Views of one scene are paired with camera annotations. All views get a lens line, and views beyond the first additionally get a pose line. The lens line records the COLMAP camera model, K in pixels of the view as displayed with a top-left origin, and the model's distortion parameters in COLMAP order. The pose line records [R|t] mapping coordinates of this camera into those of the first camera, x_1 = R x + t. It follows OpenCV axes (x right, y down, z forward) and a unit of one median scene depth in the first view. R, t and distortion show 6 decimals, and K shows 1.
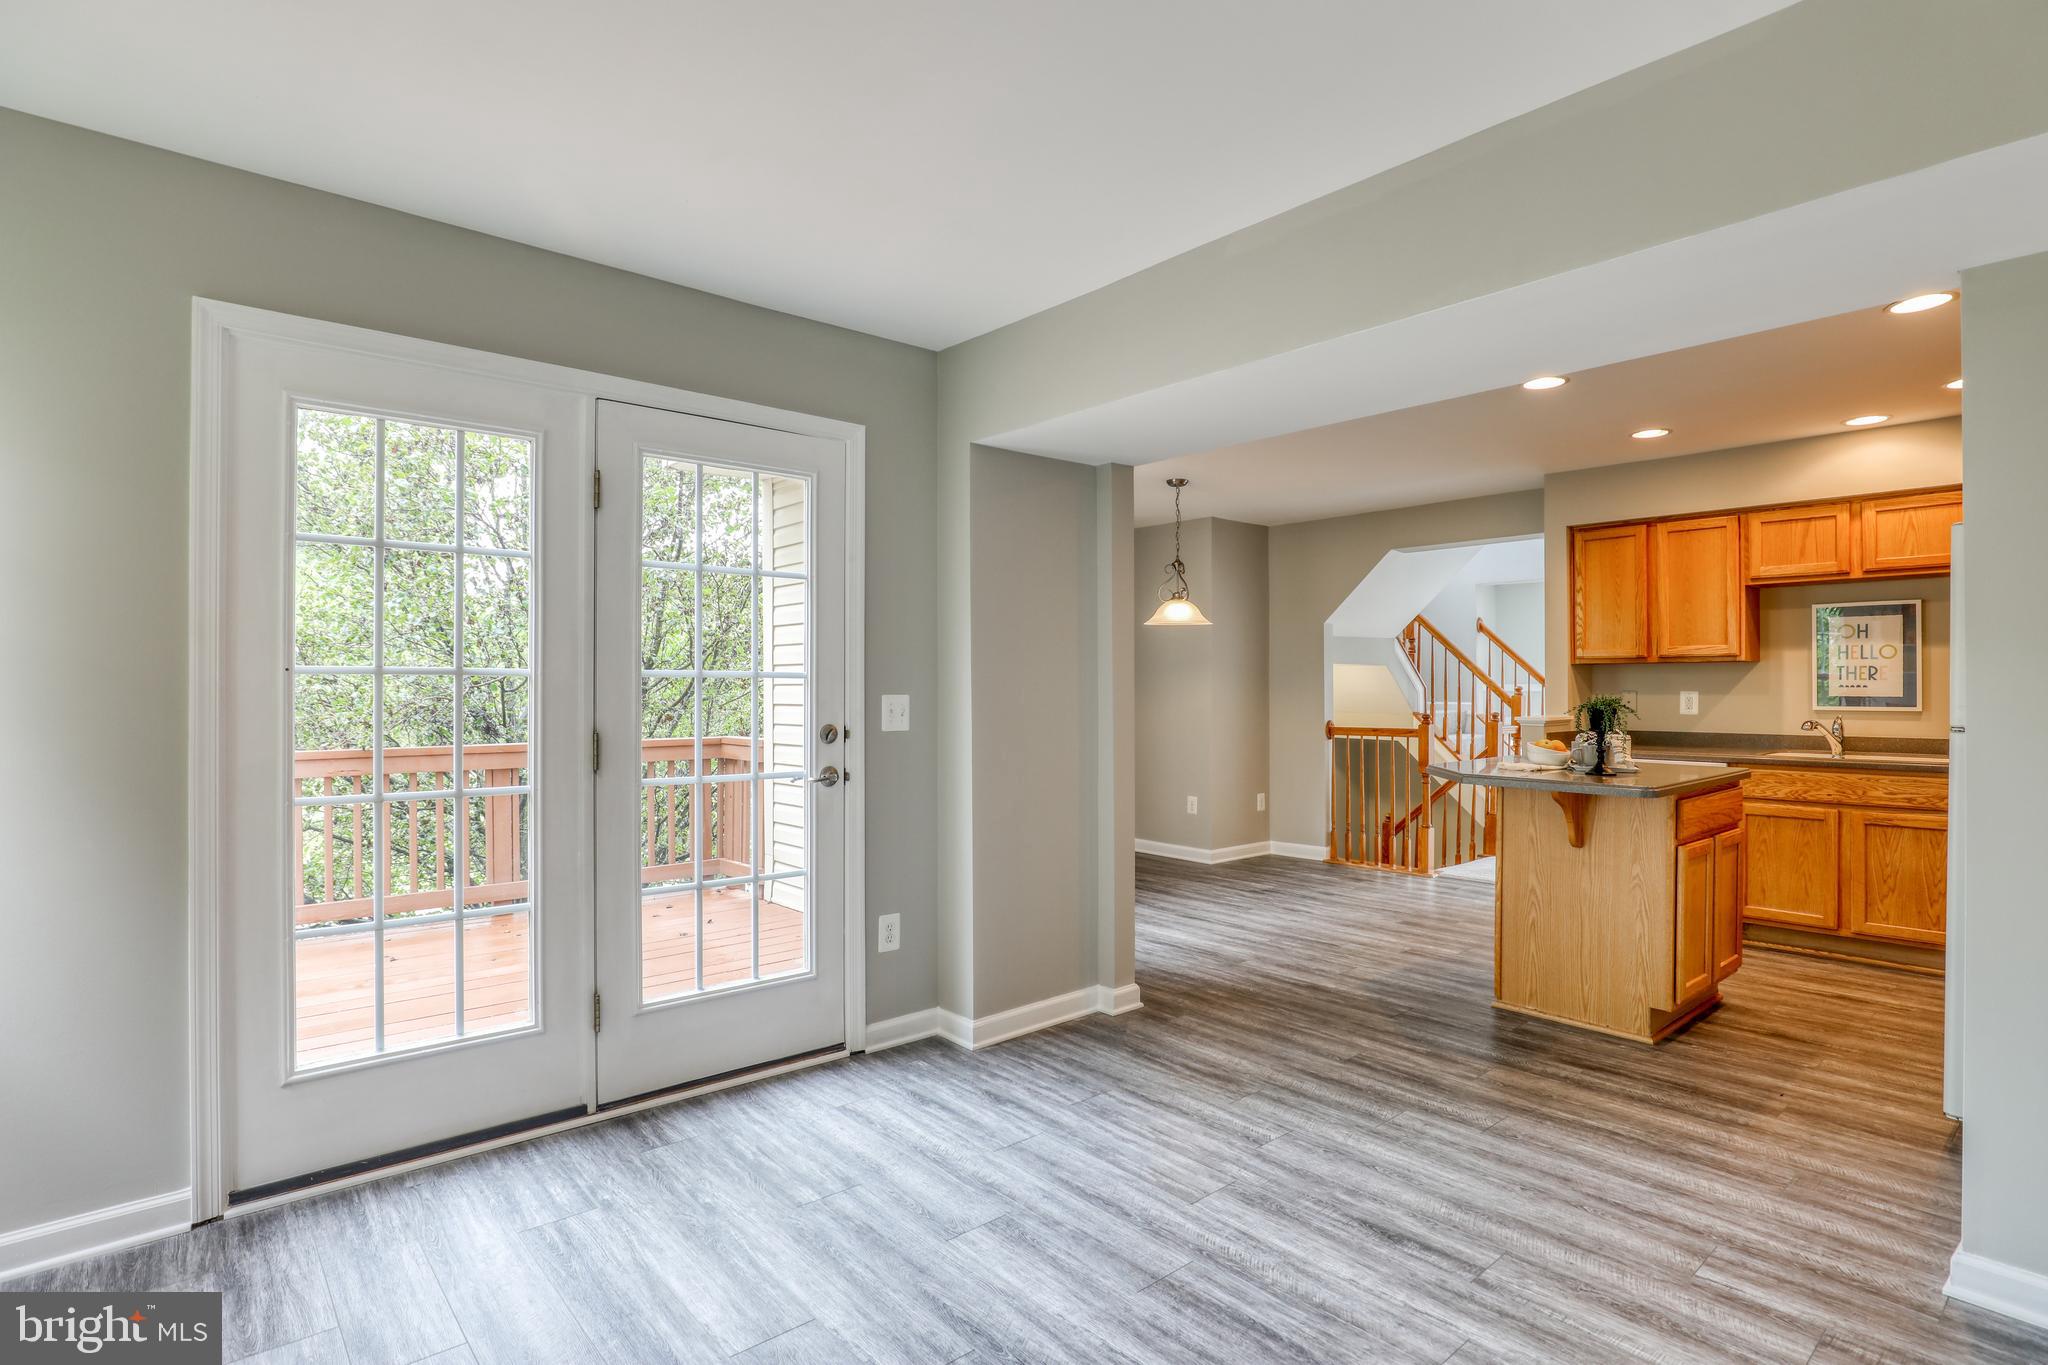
lens RADIAL K [[1015.0, 0, 1044.6], [0, 1015.0, 679.4], [0, 0, 1]] dist [-0.038061, 0.010238]
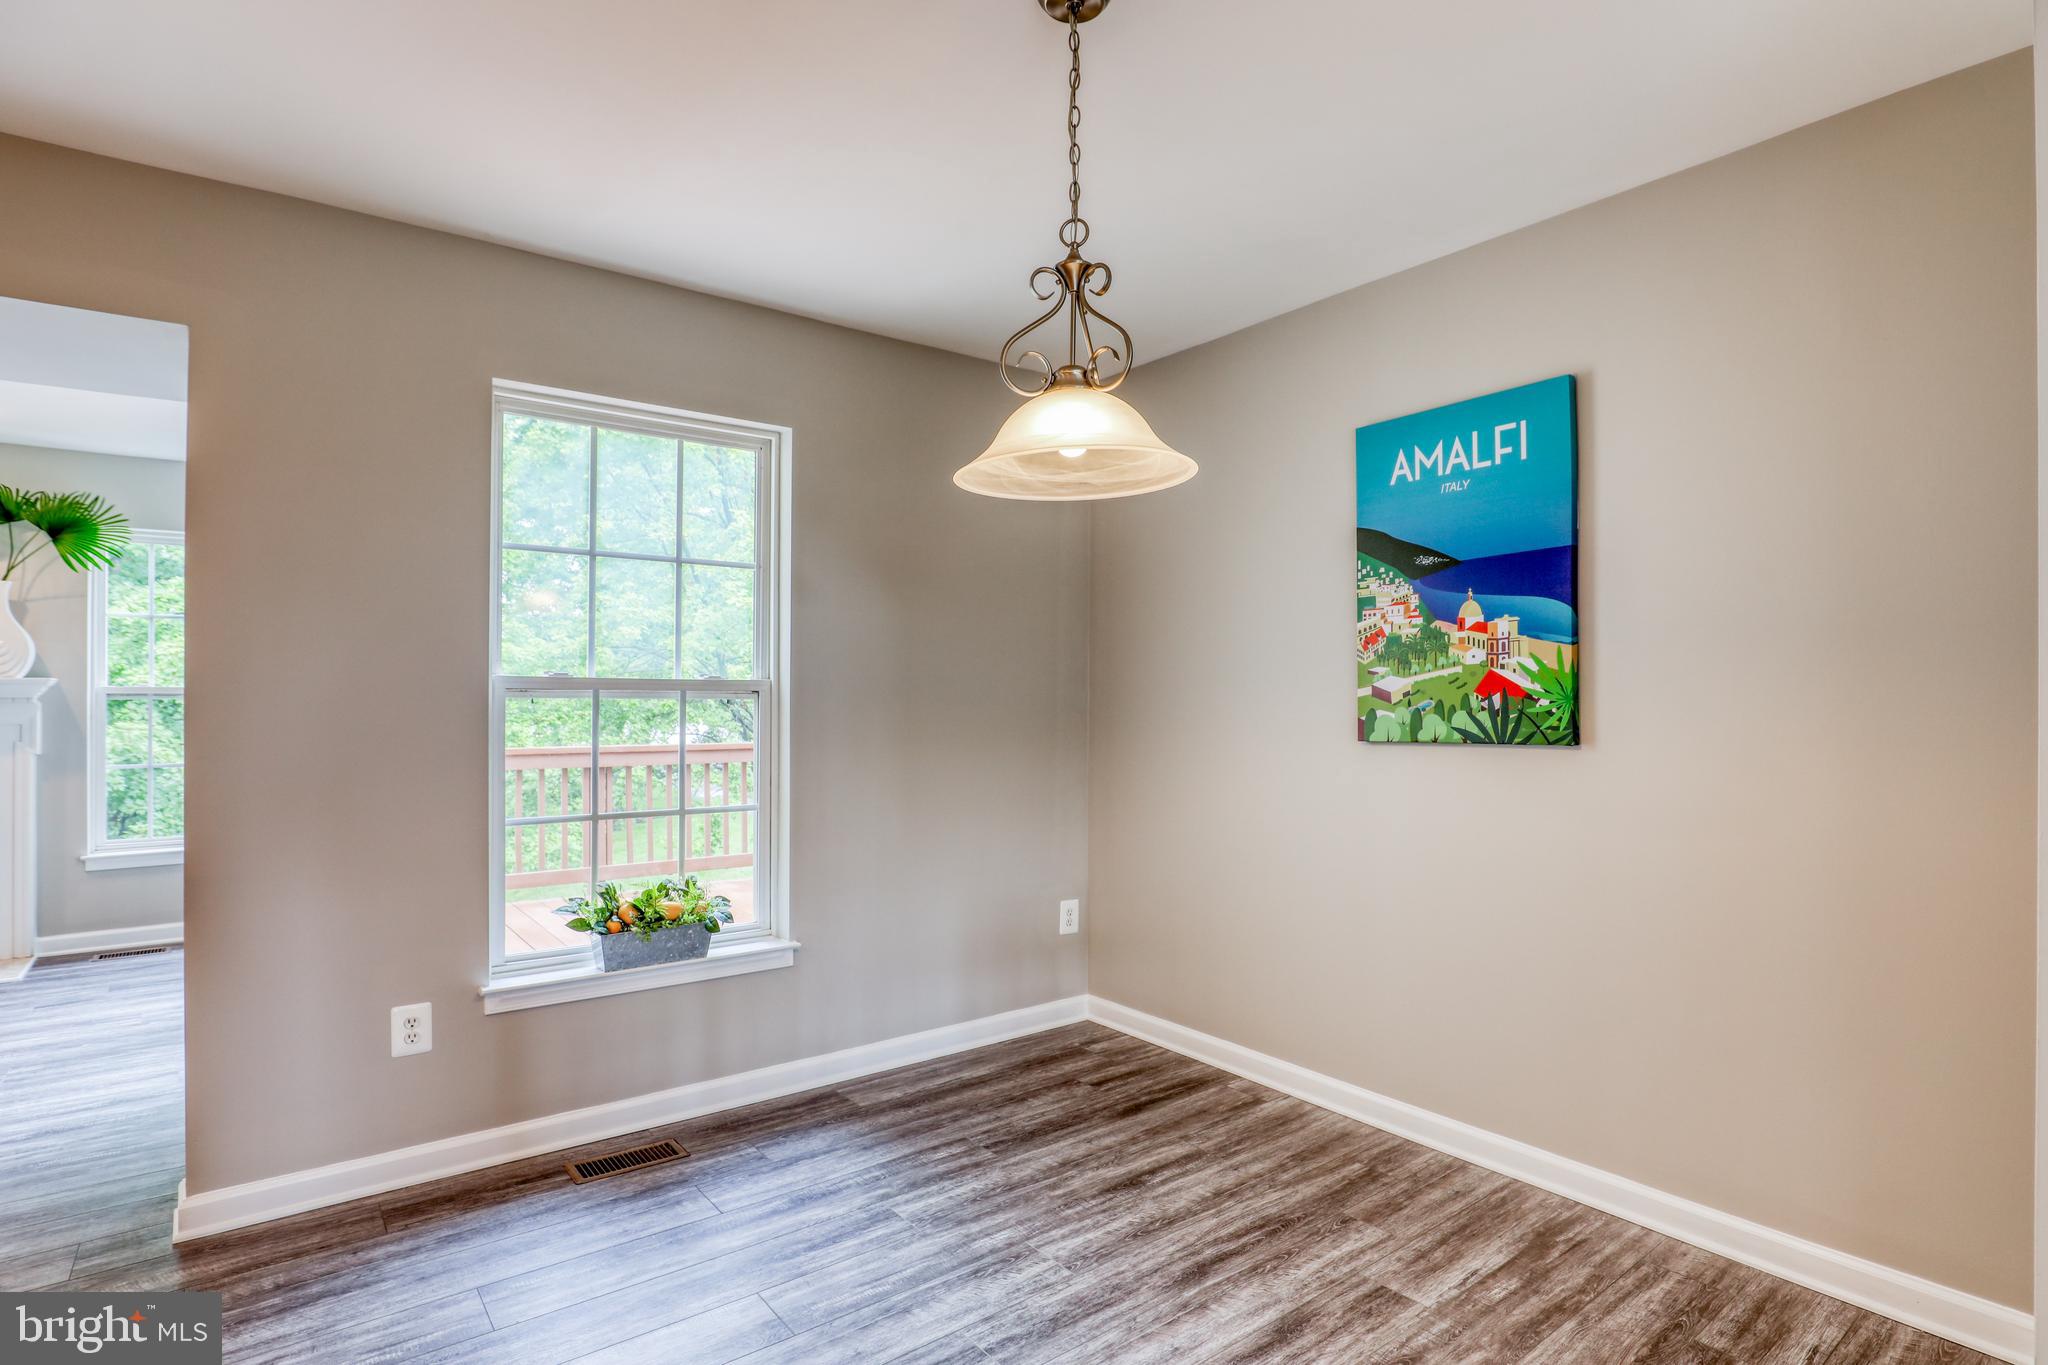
lens RADIAL K [[1015.0, 0, 1028.7], [0, 1015.0, 693.7], [0, 0, 1]] dist [-0.038061, 0.010238]
pose [[-0.059154, -0.003477, -0.998243, 0.423757], [0.007367, 0.999965, -0.003920, 0.008164], [0.998222, -0.007586, -0.059126, 1.017220]]
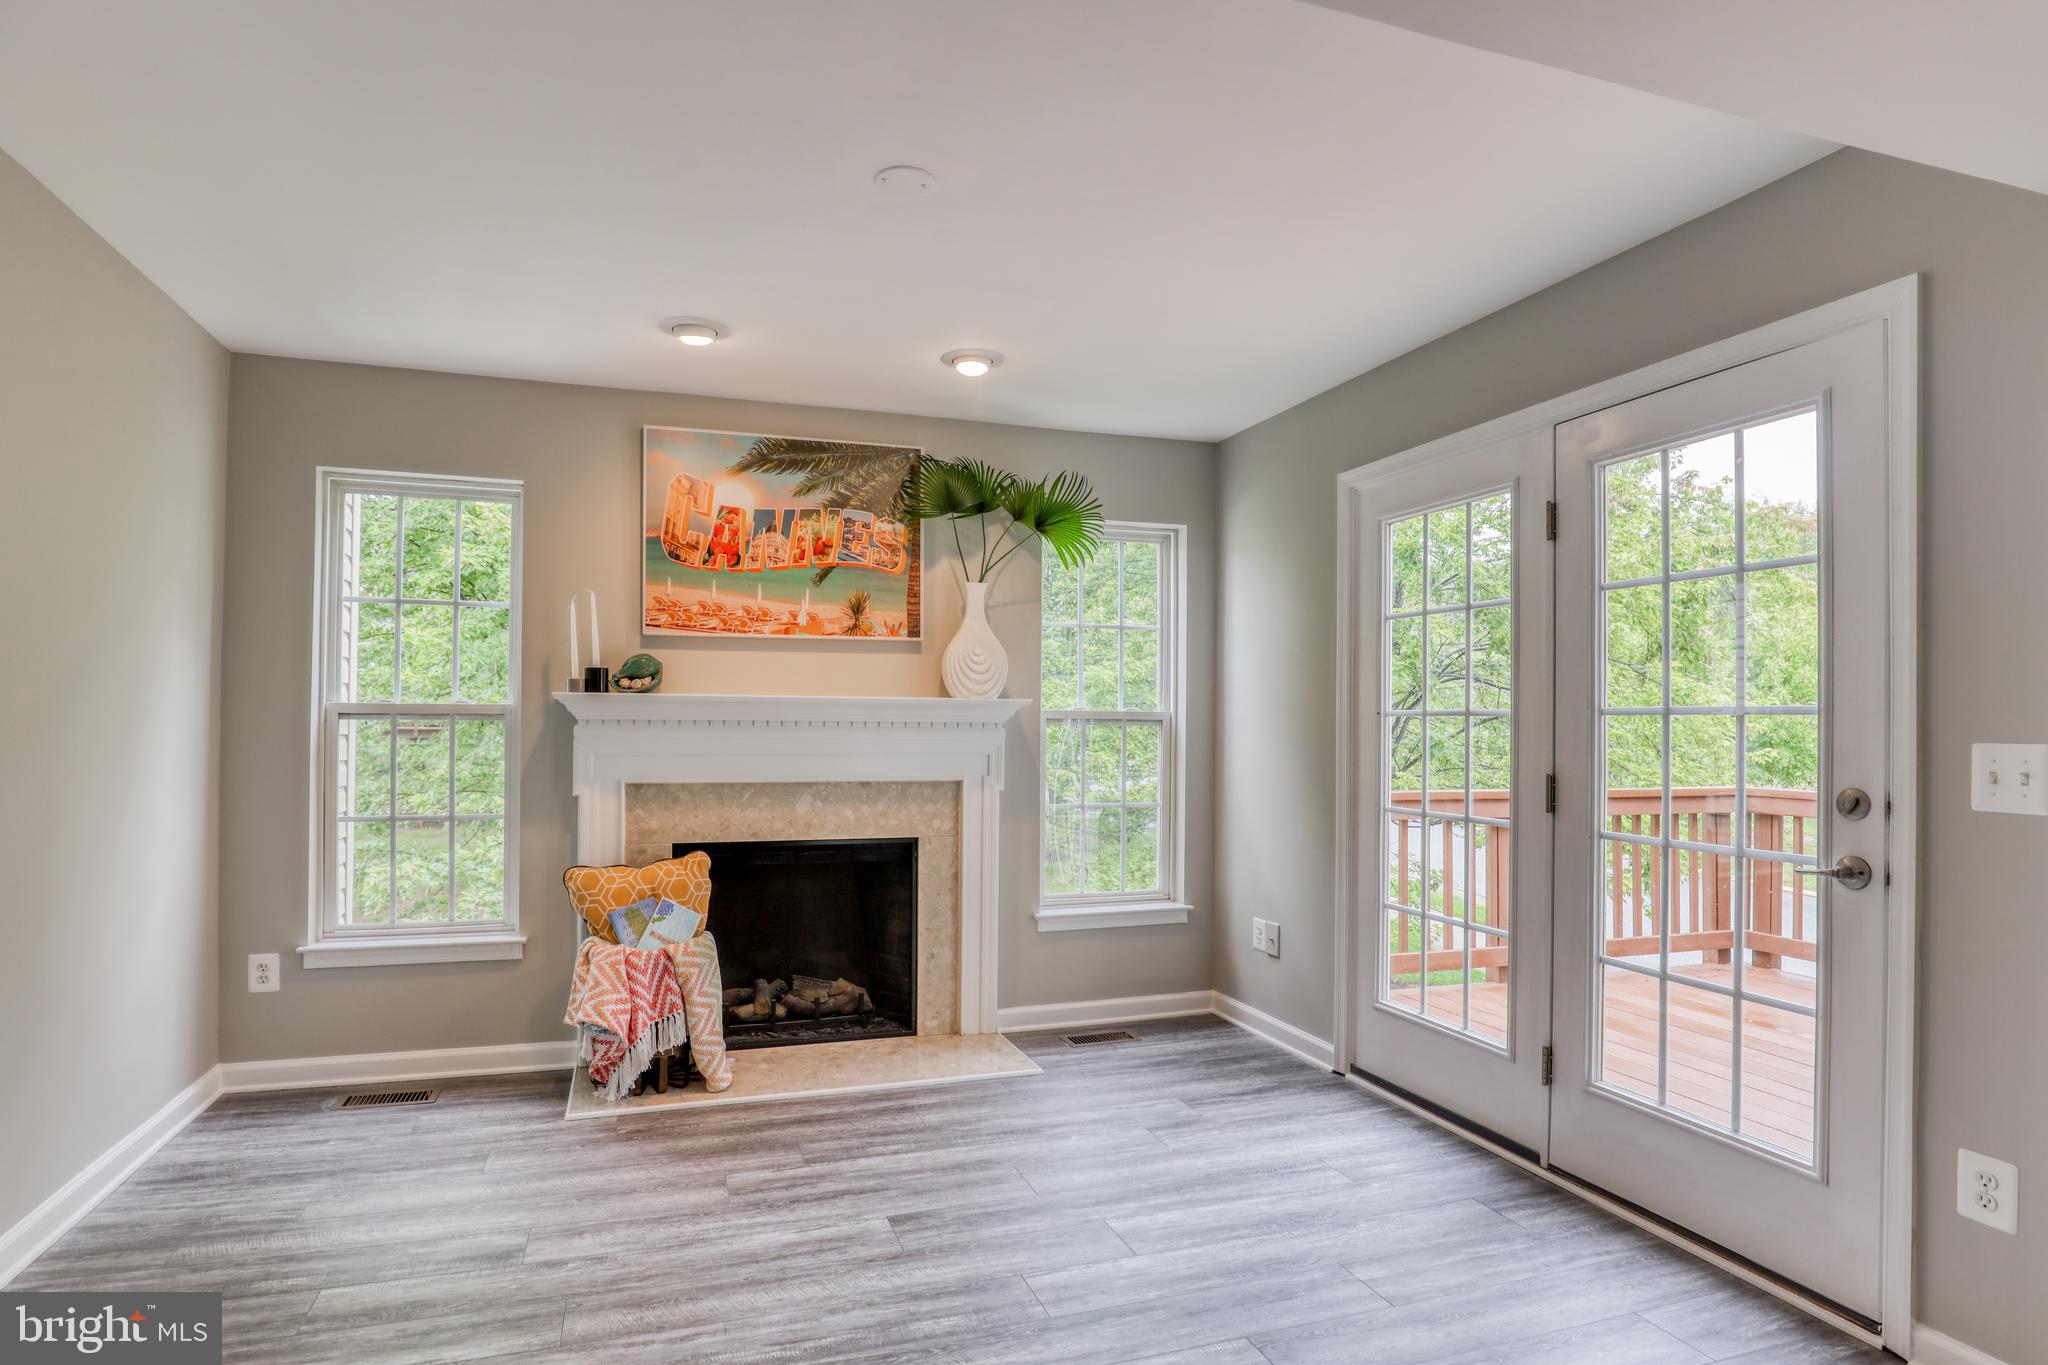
lens RADIAL K [[1029.1, 0, 1075.9], [0, 1029.1, 720.7], [0, 0, 1]] dist [0.008536, 0.000708]
pose [[-0.308709, -0.004488, -0.951146, 0.318263], [-0.001615, 0.999990, -0.004194, 0.003388], [0.951155, 0.000242, -0.308713, 0.436677]]
